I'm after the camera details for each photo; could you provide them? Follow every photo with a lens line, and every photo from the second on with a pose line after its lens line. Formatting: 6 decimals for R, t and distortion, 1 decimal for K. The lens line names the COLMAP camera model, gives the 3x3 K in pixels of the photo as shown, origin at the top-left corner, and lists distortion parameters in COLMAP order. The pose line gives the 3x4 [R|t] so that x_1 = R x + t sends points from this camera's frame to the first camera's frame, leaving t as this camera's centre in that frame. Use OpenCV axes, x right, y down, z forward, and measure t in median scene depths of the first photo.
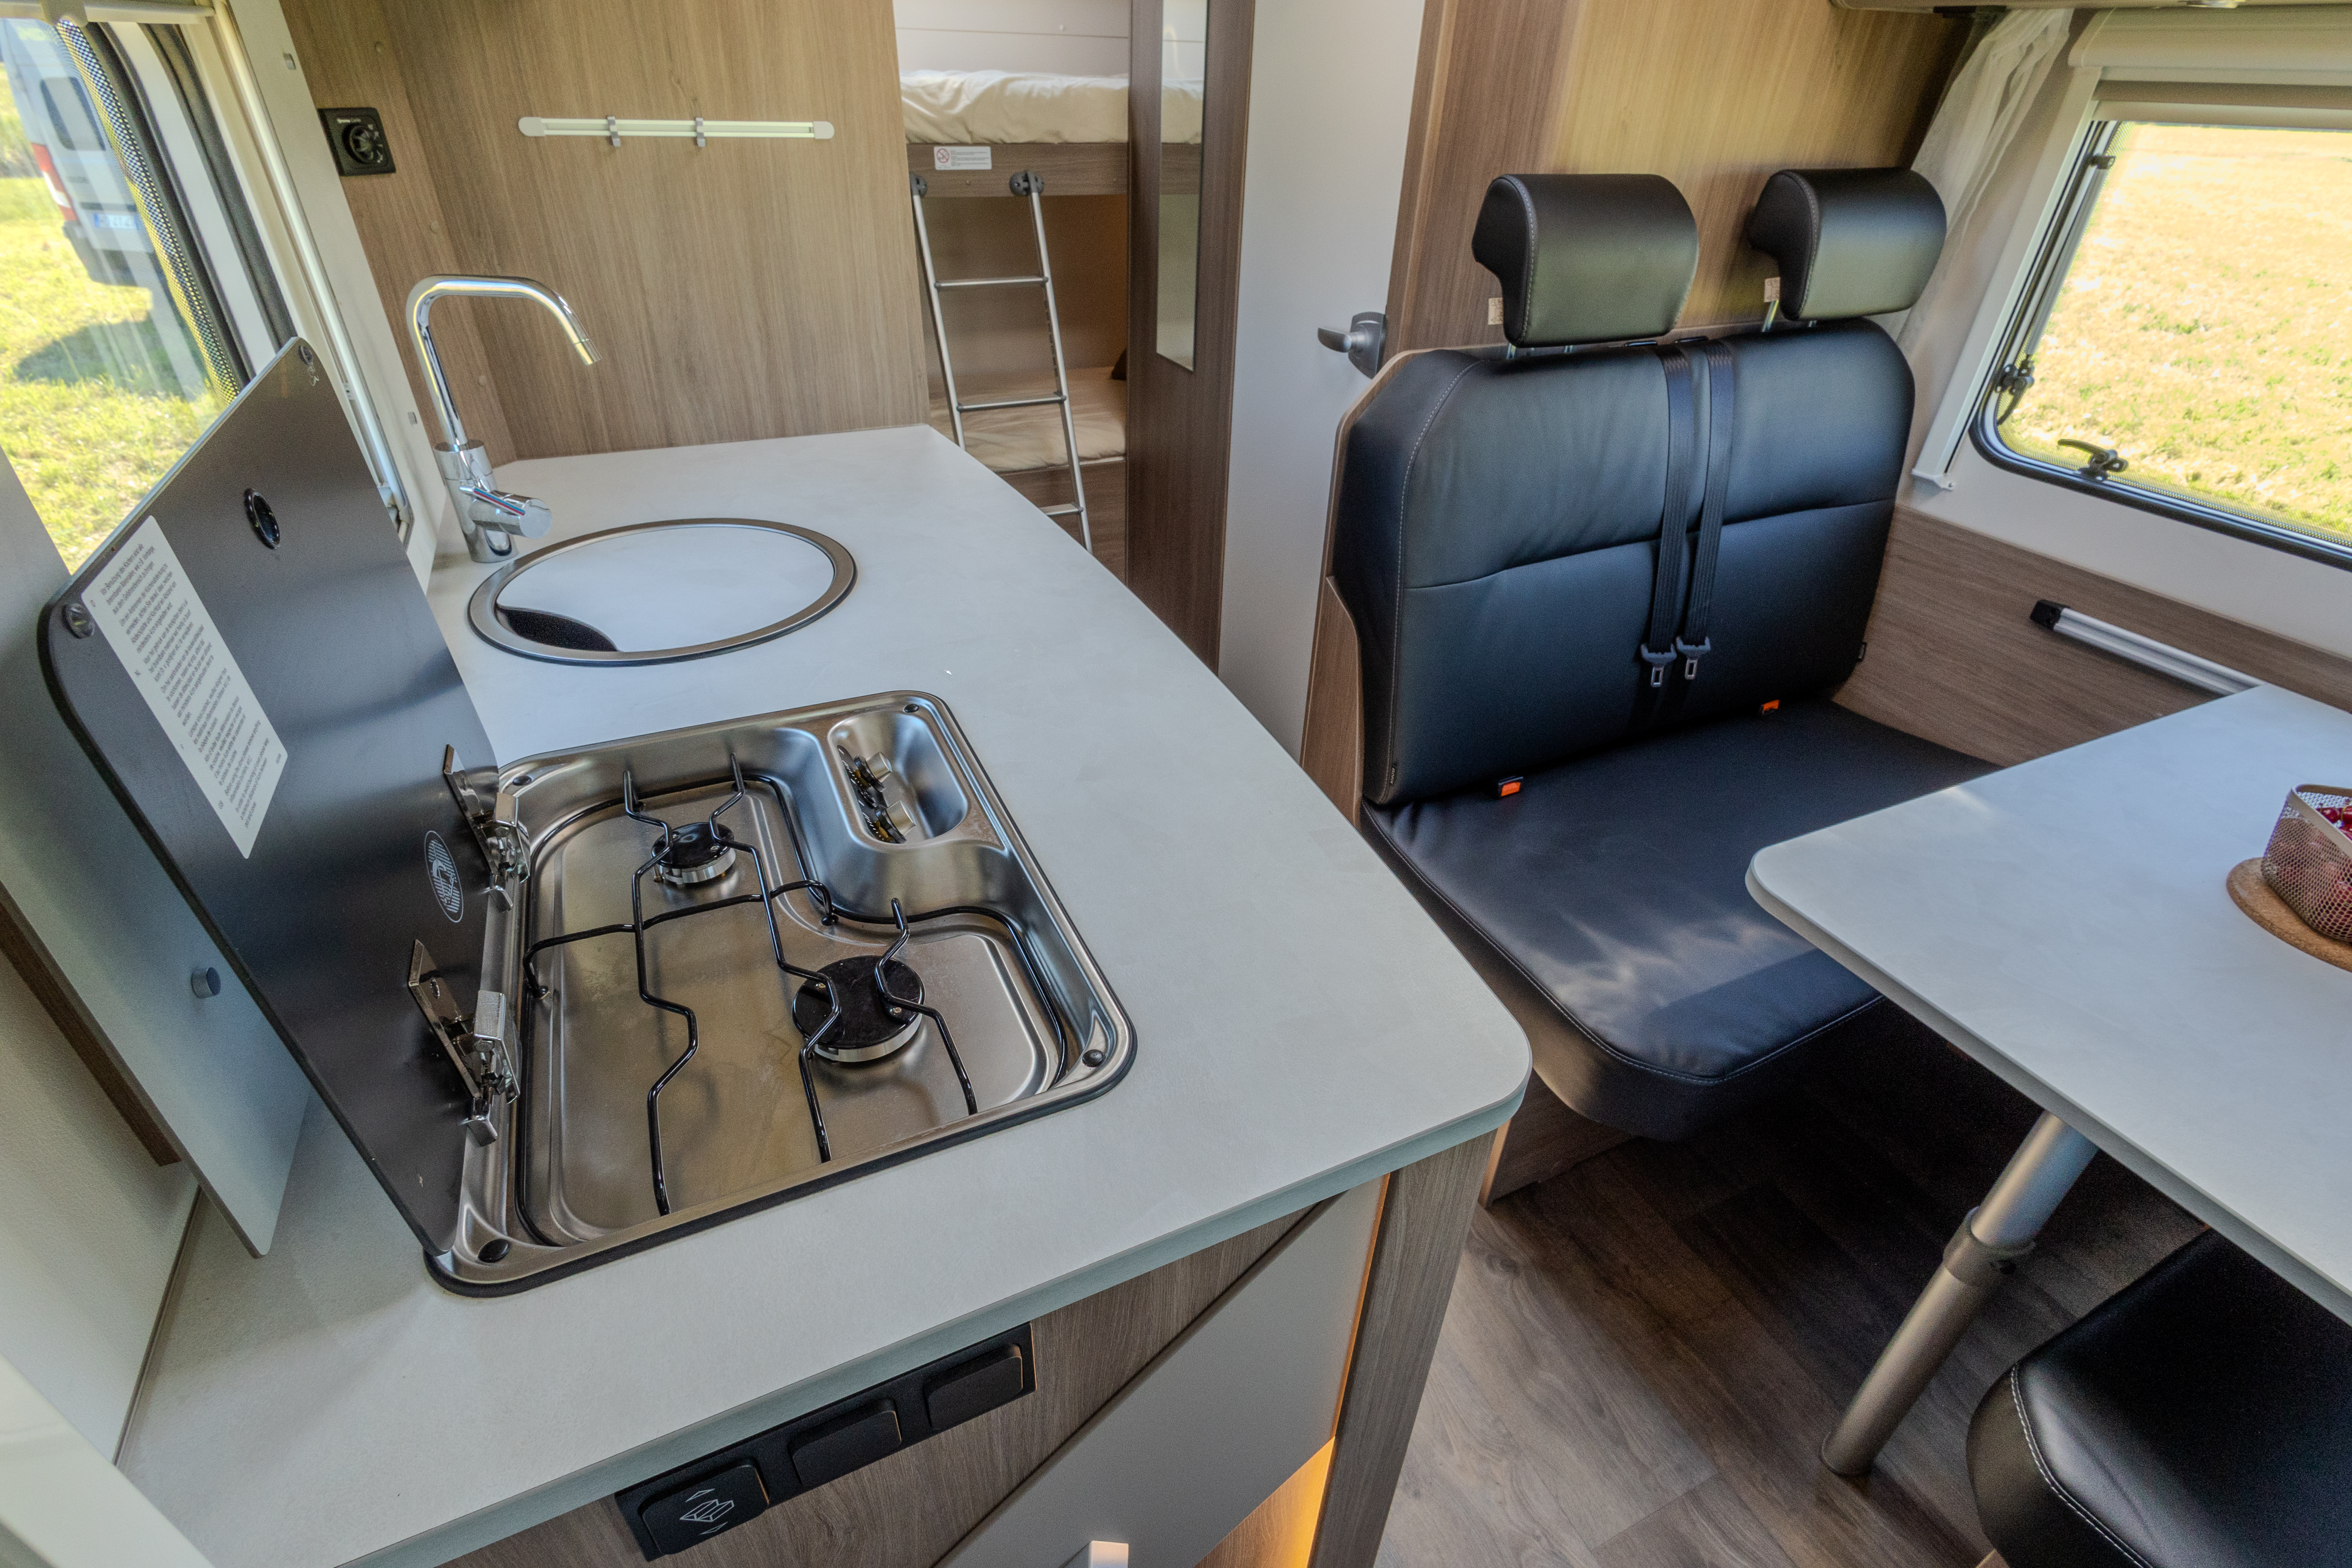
lens RADIAL K [[1107.1, 0, 1168.3], [0, 1107.1, 763.5], [0, 0, 1]] dist [0.012998, -0.000681]
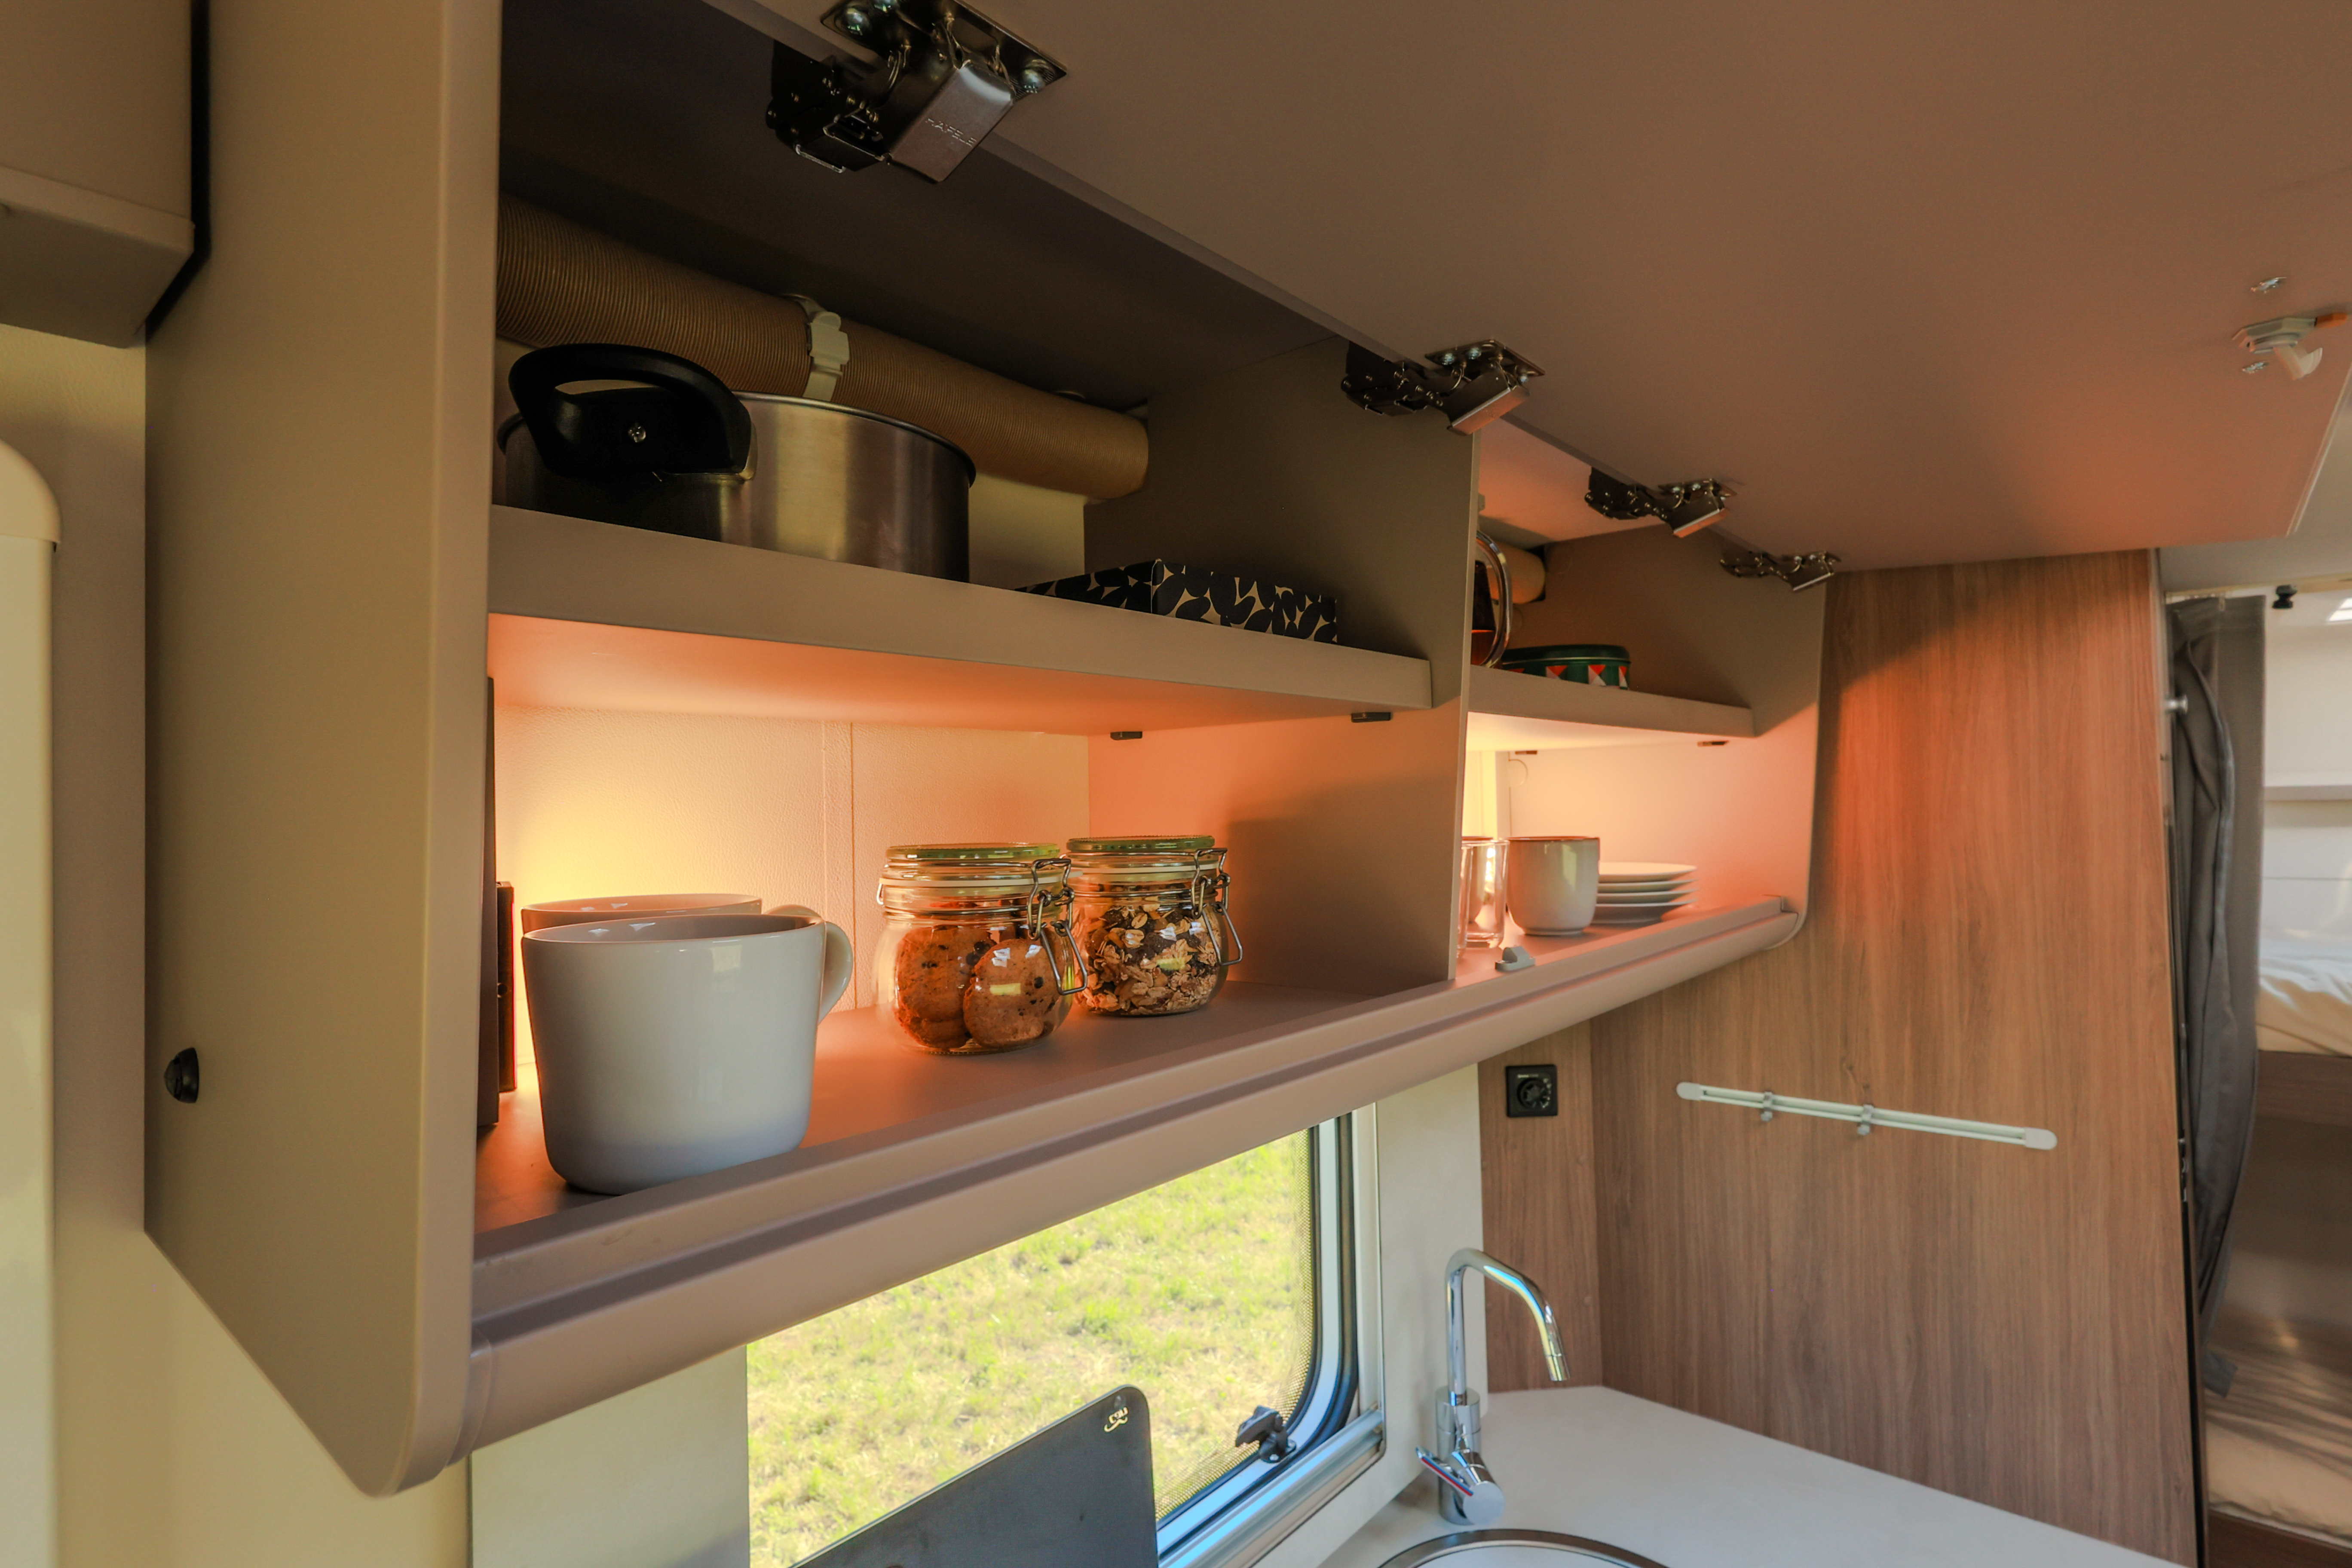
lens RADIAL K [[1170.5, 0, 1159.0], [0, 1170.5, 779.3], [0, 0, 1]] dist [-0.001325, 0.001577]
pose [[0.402908, -0.057665, -0.913422, 0.196172], [-0.463314, 0.847840, -0.257892, -0.270064], [0.789307, 0.527108, 0.314884, 0.114334]]
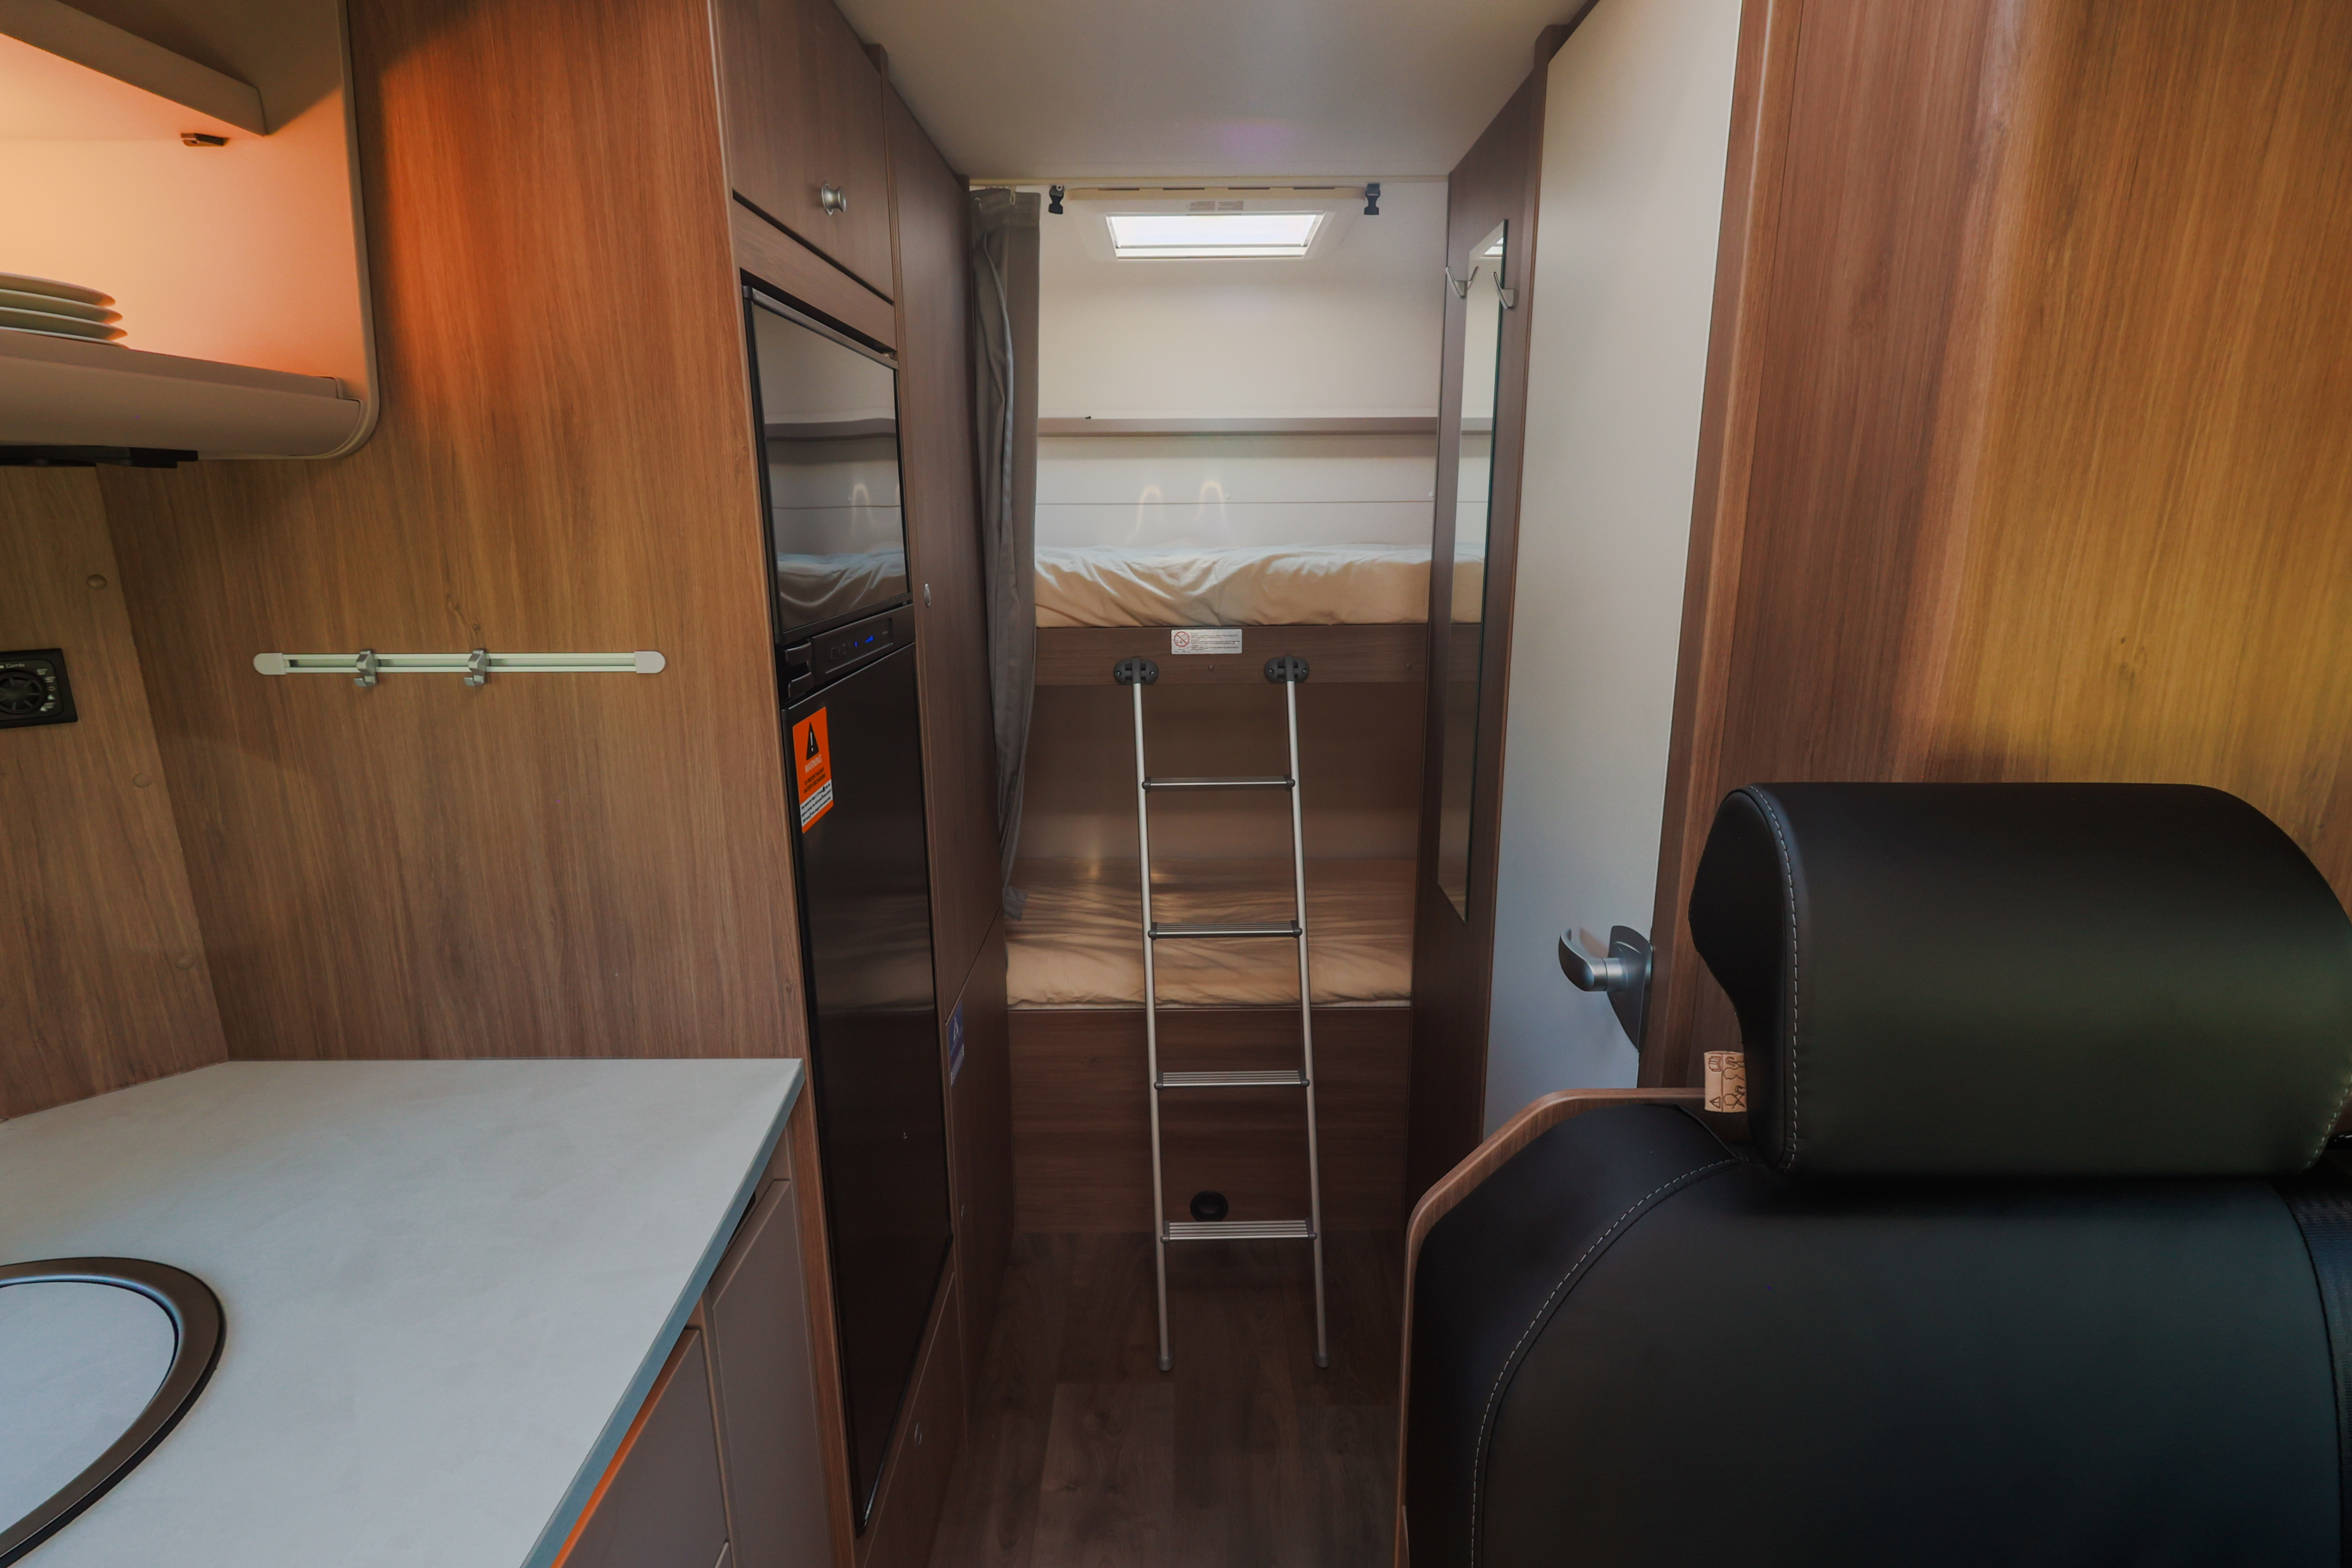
lens RADIAL K [[1170.5, 0, 1172.9], [0, 1170.5, 797.8], [0, 0, 1]] dist [-0.001325, 0.001577]
pose [[0.905365, 0.071122, -0.418636, 0.277454], [-0.201473, 0.939788, -0.276056, -0.336924], [0.373795, 0.334275, 0.865181, 0.495068]]
